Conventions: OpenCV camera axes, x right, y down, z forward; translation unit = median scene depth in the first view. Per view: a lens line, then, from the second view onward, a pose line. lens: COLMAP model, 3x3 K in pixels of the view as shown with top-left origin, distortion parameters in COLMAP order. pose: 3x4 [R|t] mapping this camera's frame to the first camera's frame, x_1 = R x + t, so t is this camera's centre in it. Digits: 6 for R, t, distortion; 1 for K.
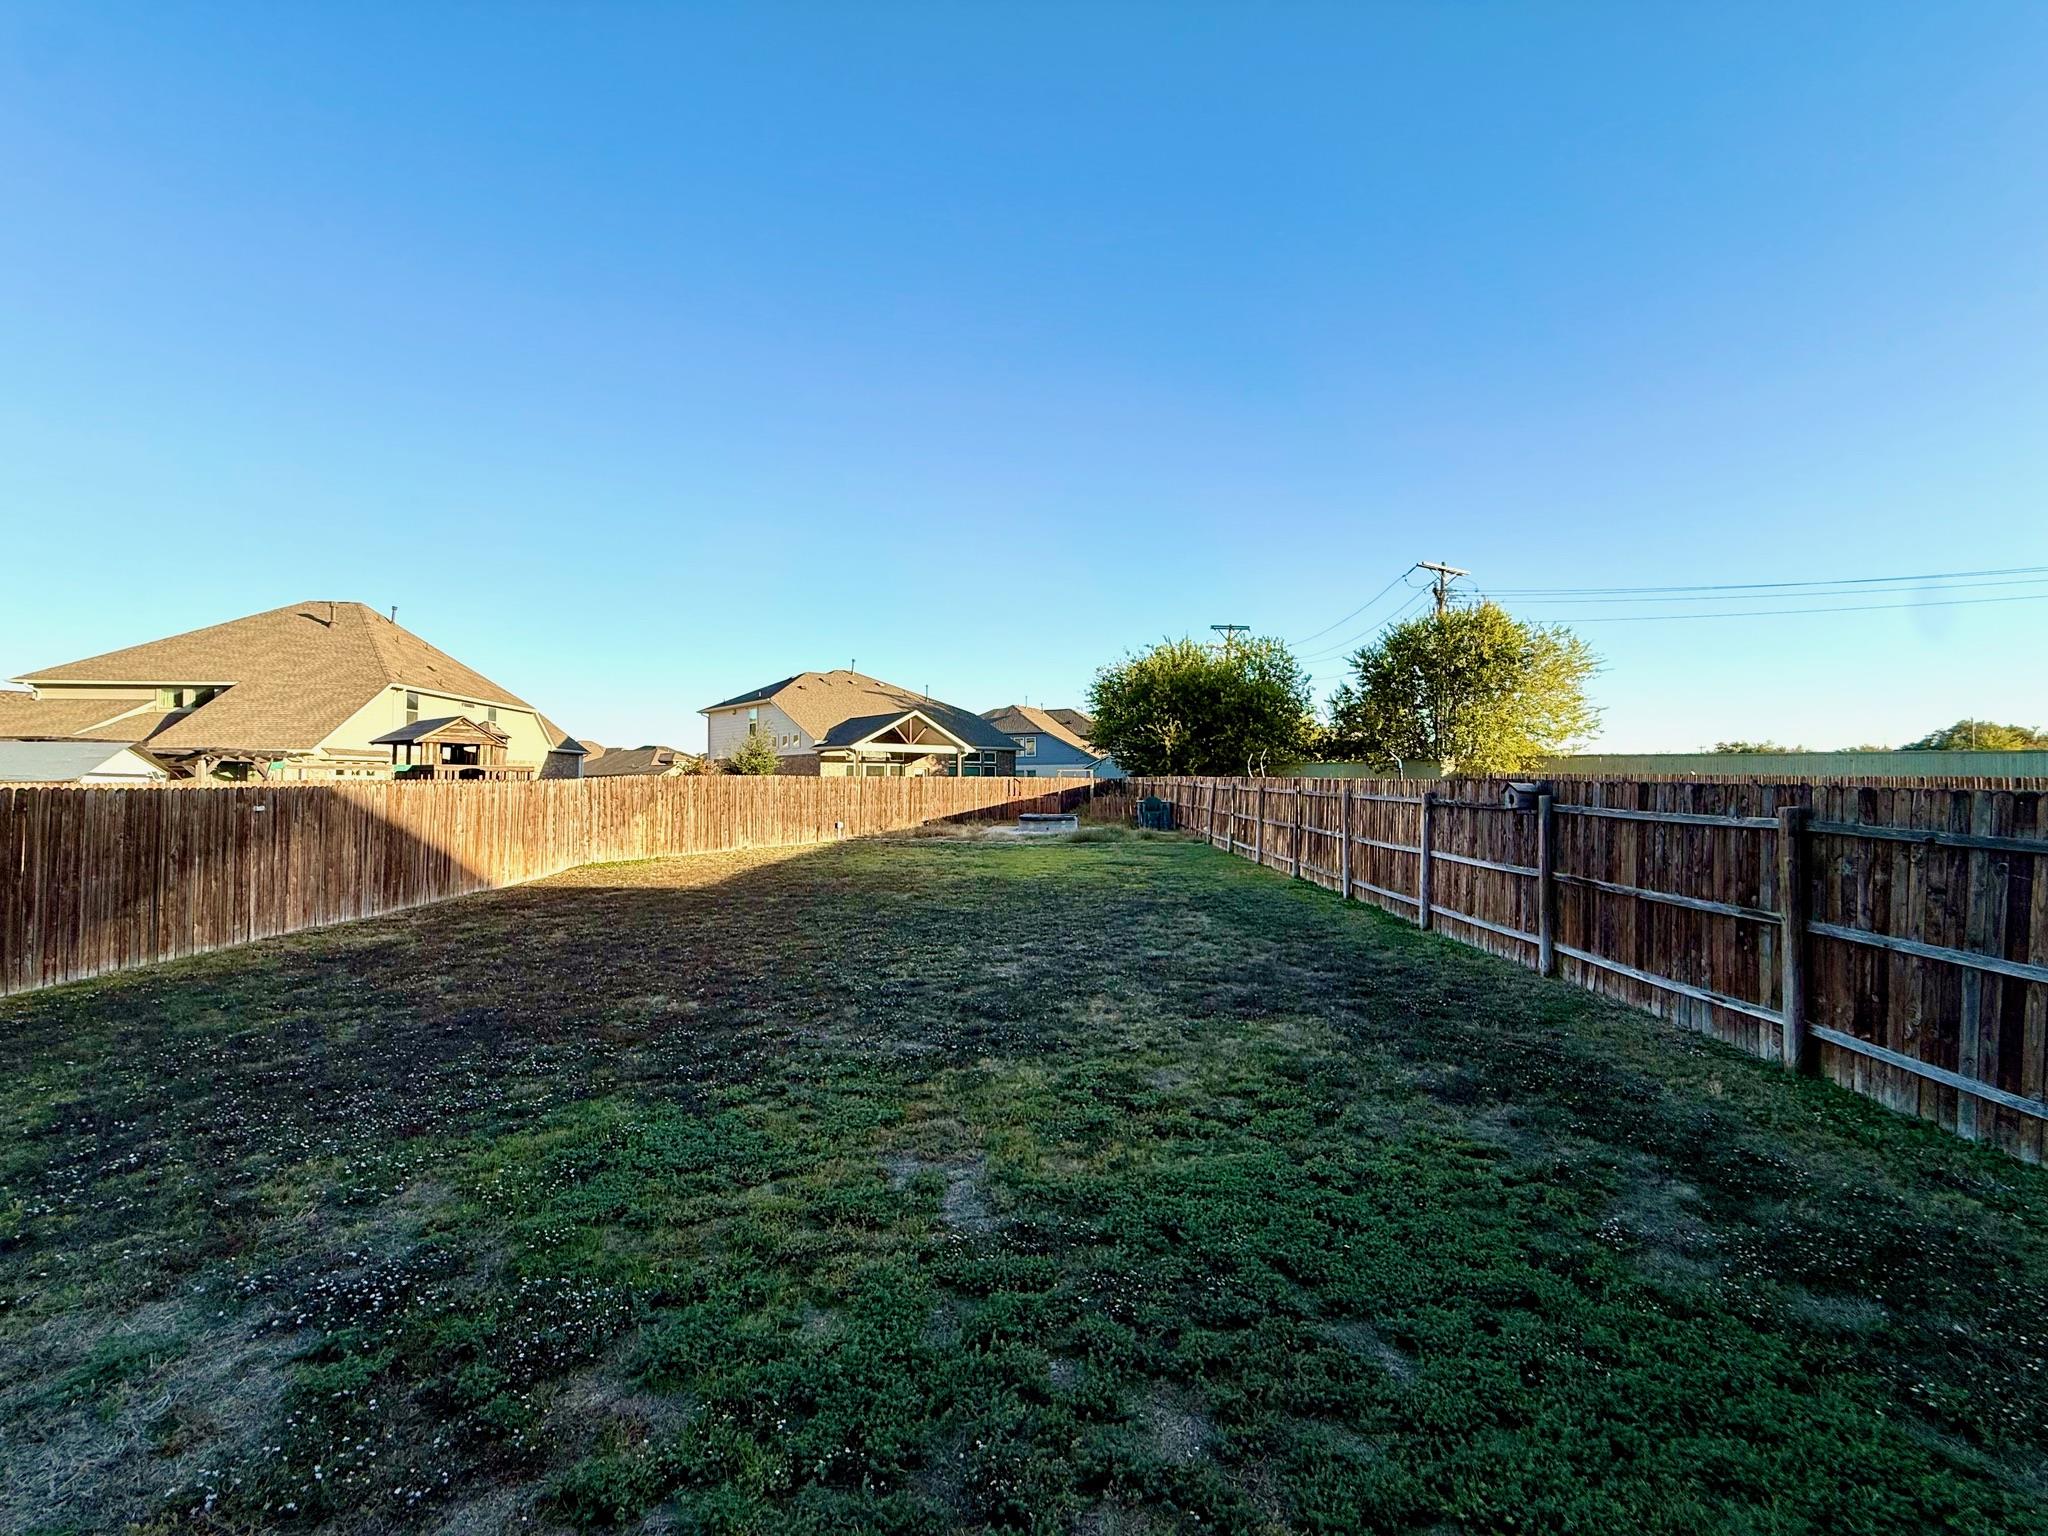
lens RADIAL K [[816.0, 0, 1017.8], [0, 816.0, 764.1], [0, 0, 1]] dist [0.001797, 0.000227]
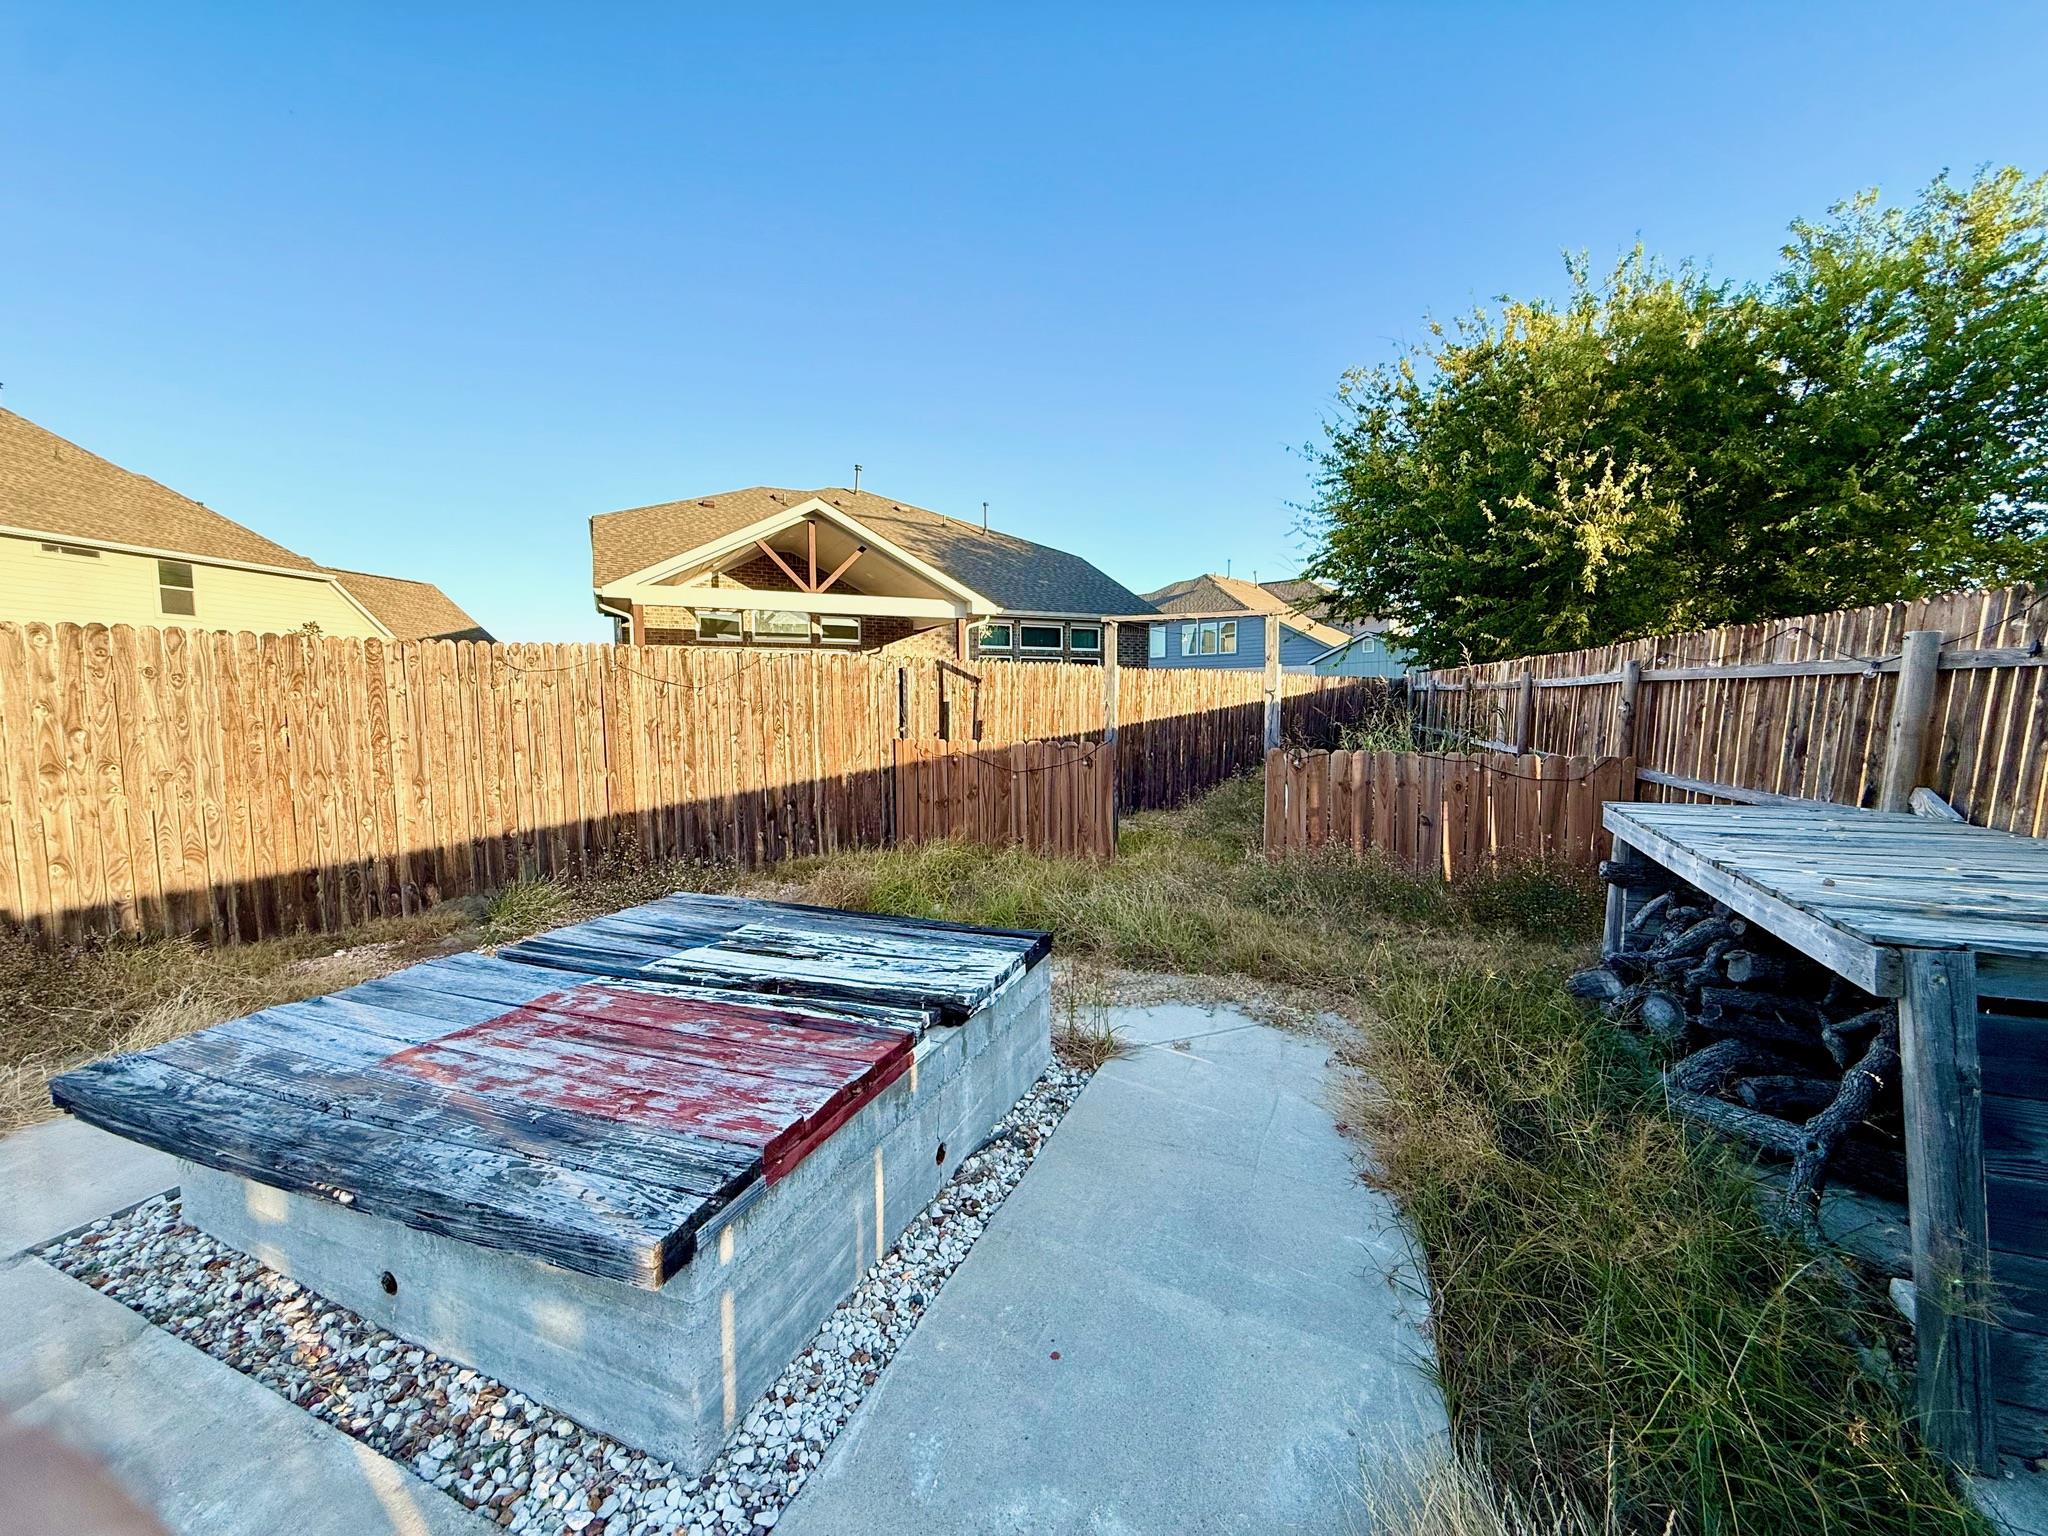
lens RADIAL K [[816.0, 0, 1017.8], [0, 816.0, 764.1], [0, 0, 1]] dist [0.001797, 0.000227]
pose [[0.956987, 0.019302, -0.289488, 0.072726], [0.009895, 0.995033, 0.099055, 0.019141], [0.289962, -0.097658, 0.952043, 0.649233]]
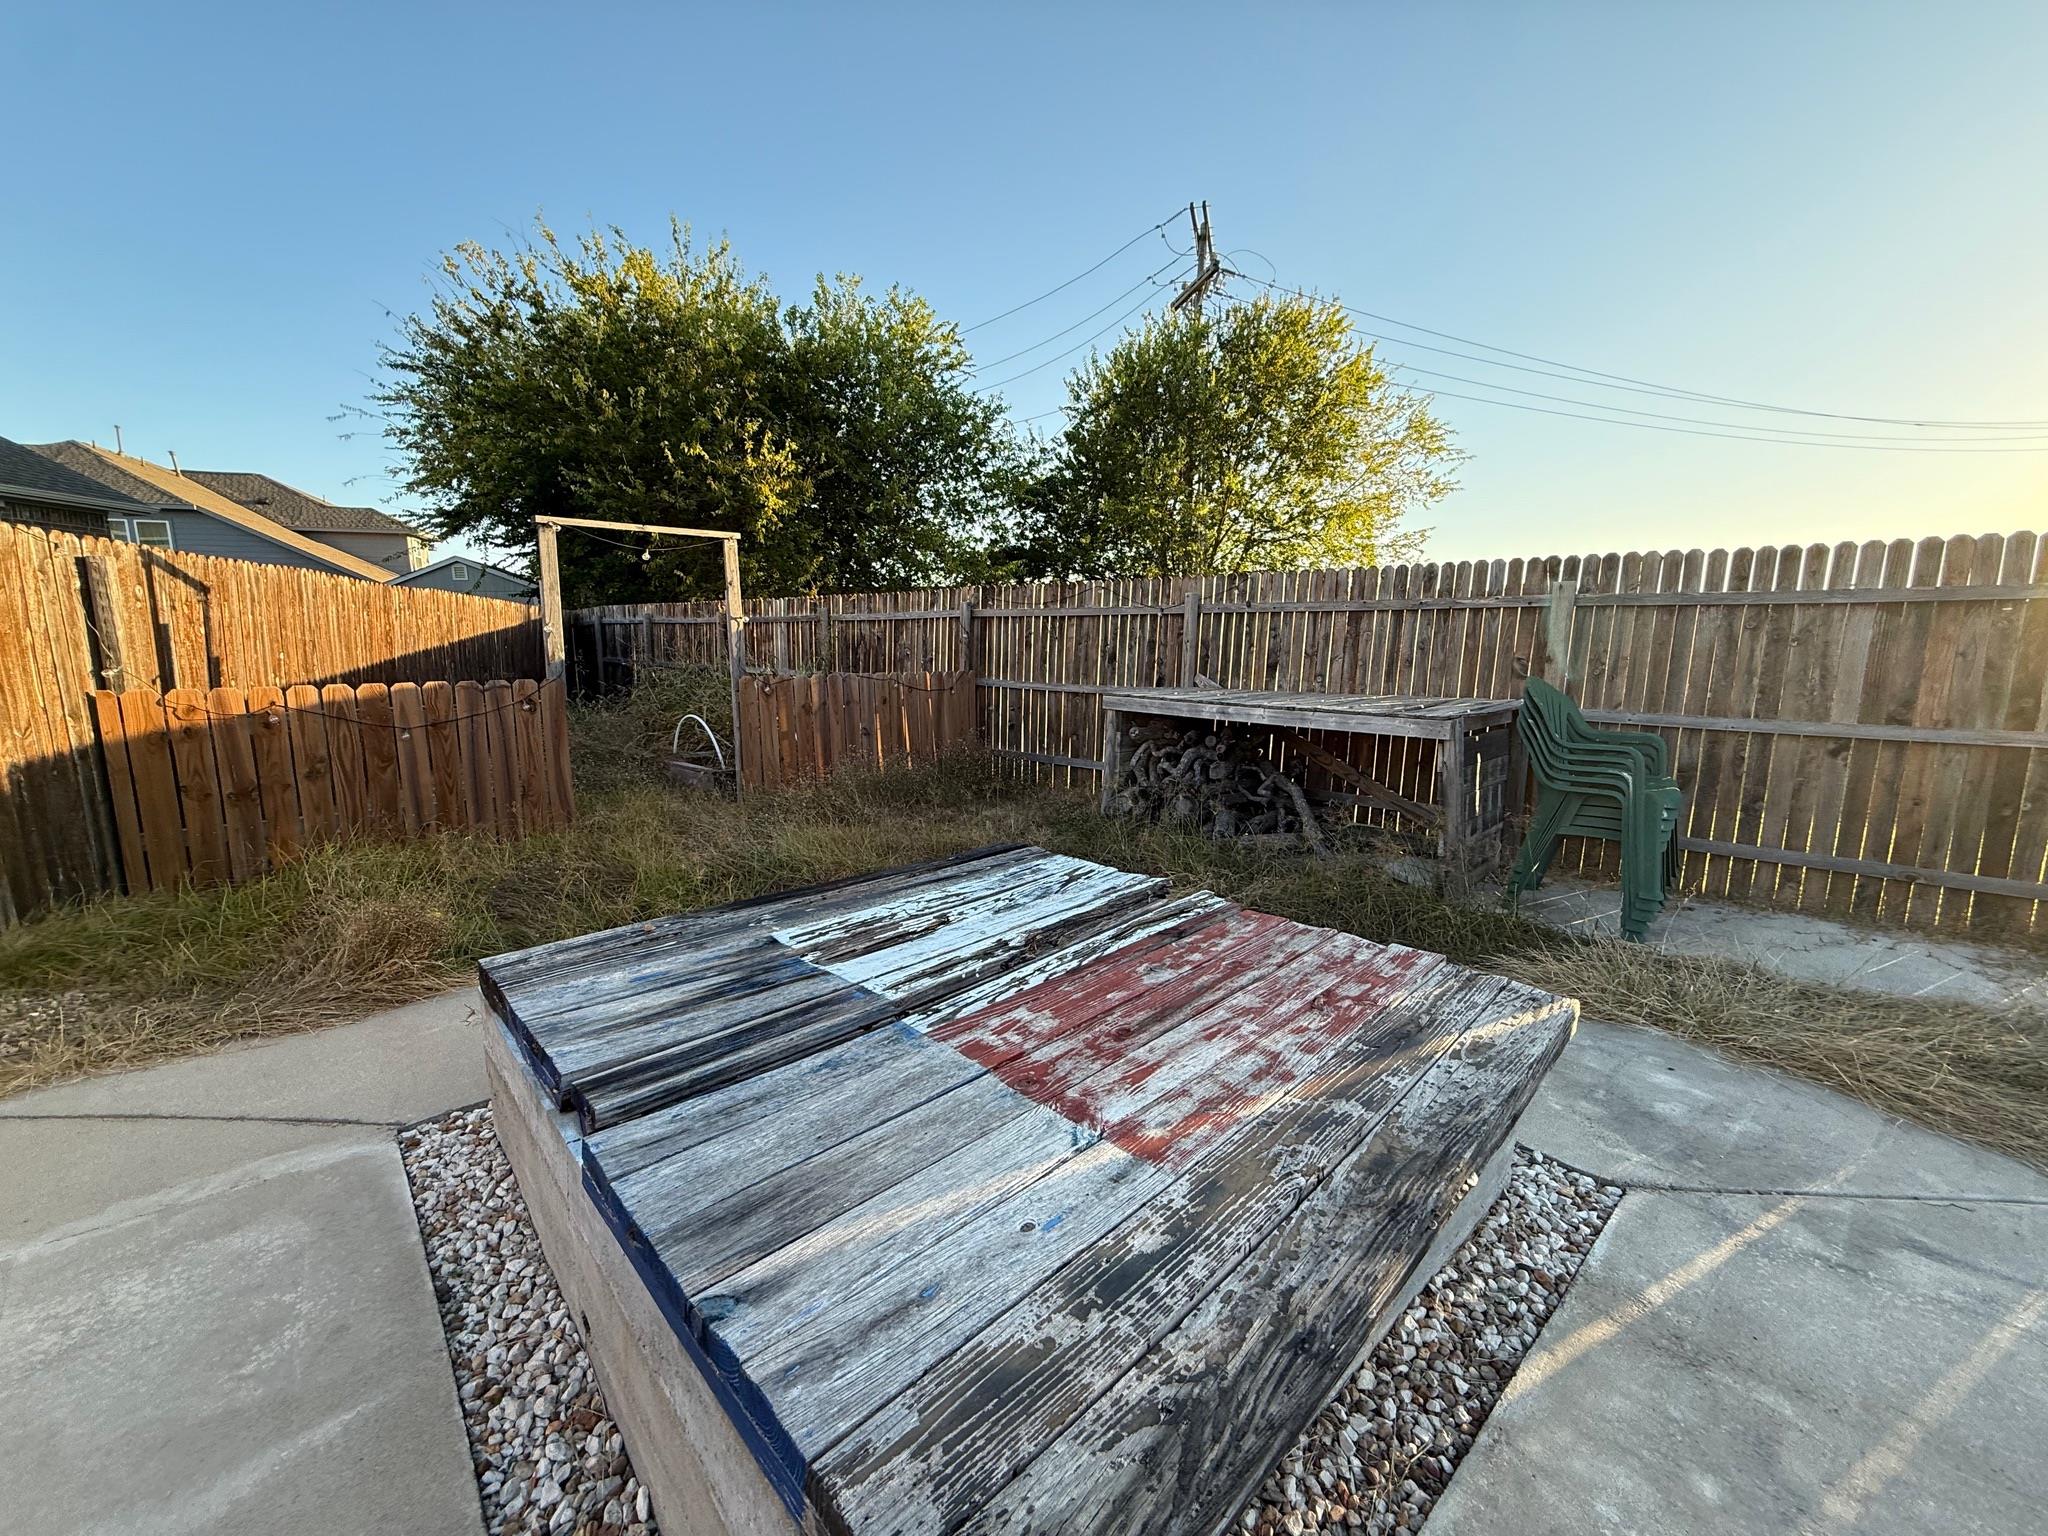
lens RADIAL K [[816.0, 0, 1017.8], [0, 816.0, 764.1], [0, 0, 1]] dist [0.001797, 0.000227]
pose [[0.675420, -0.112081, 0.728866, -0.008110], [-0.017452, 0.985676, 0.167744, 0.021720], [-0.737227, -0.126018, 0.663789, 0.670074]]
